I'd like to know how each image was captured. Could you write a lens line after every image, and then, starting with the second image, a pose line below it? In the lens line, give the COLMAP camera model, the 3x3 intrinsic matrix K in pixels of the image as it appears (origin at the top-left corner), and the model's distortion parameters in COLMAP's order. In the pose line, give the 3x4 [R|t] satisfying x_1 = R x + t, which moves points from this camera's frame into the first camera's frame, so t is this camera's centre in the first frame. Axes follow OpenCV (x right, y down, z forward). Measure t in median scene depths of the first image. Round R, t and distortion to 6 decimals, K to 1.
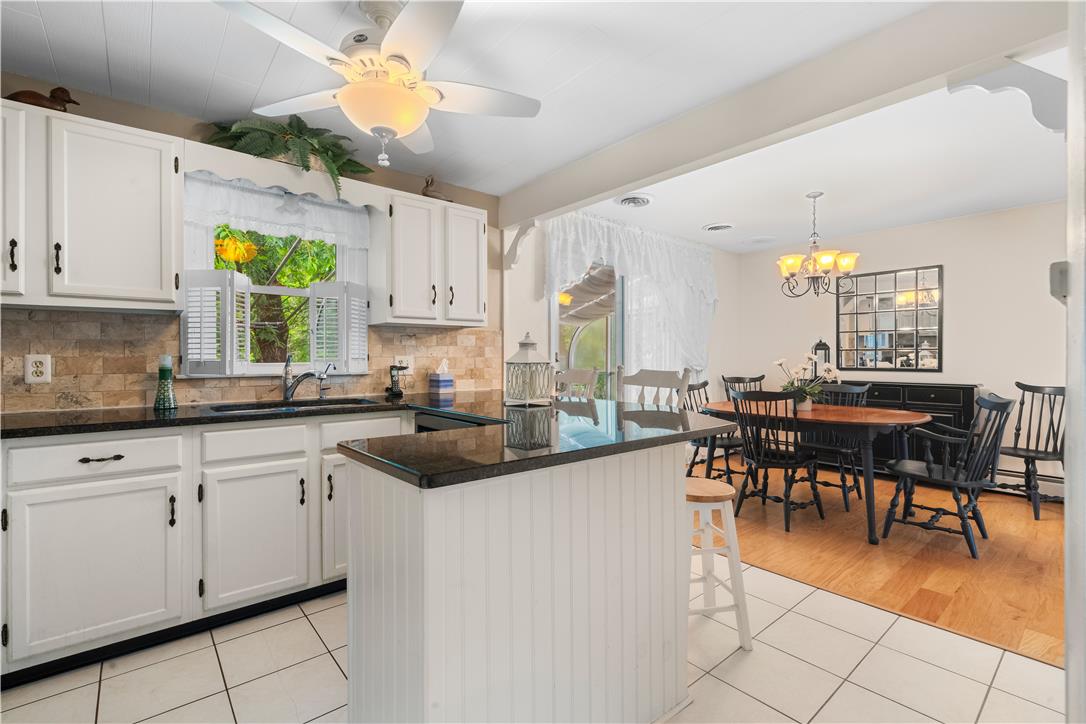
lens RADIAL K [[492.2, 0, 543.1], [0, 492.2, 359.3], [0, 0, 1]] dist [0.000026, 0.001325]
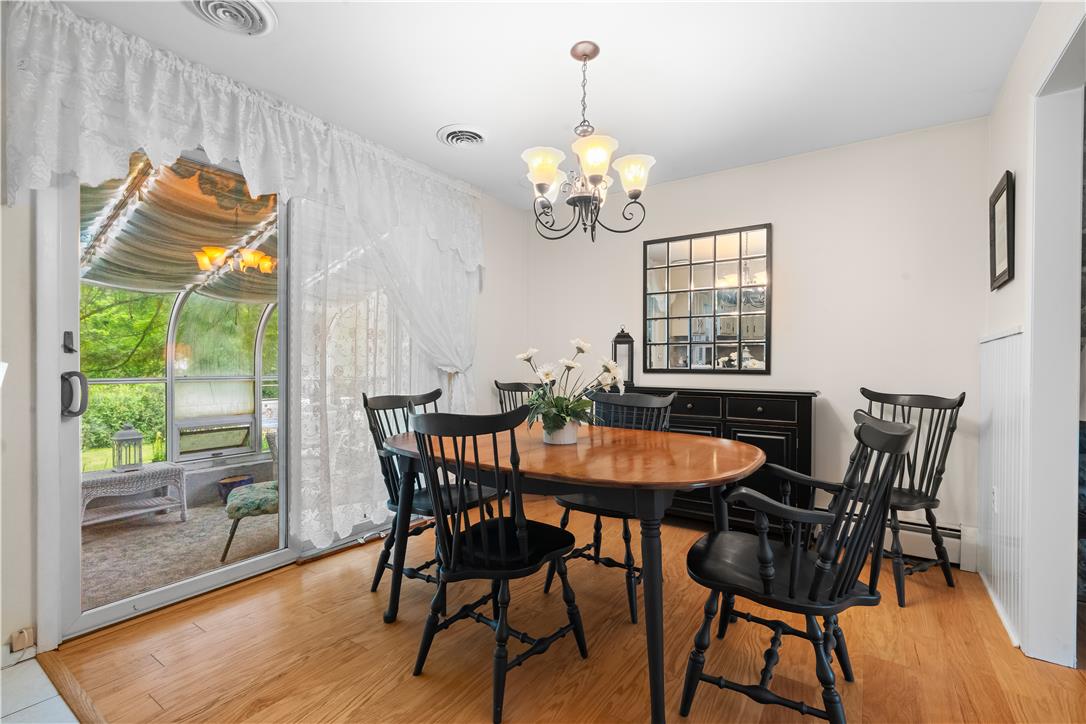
lens RADIAL K [[492.2, 0, 542.9], [0, 492.2, 367.2], [0, 0, 1]] dist [0.000026, 0.001325]
pose [[0.962989, 0.003599, 0.269517, 0.310706], [-0.004013, 0.999991, 0.000985, 0.016448], [-0.269511, -0.002030, 0.962995, 0.415451]]
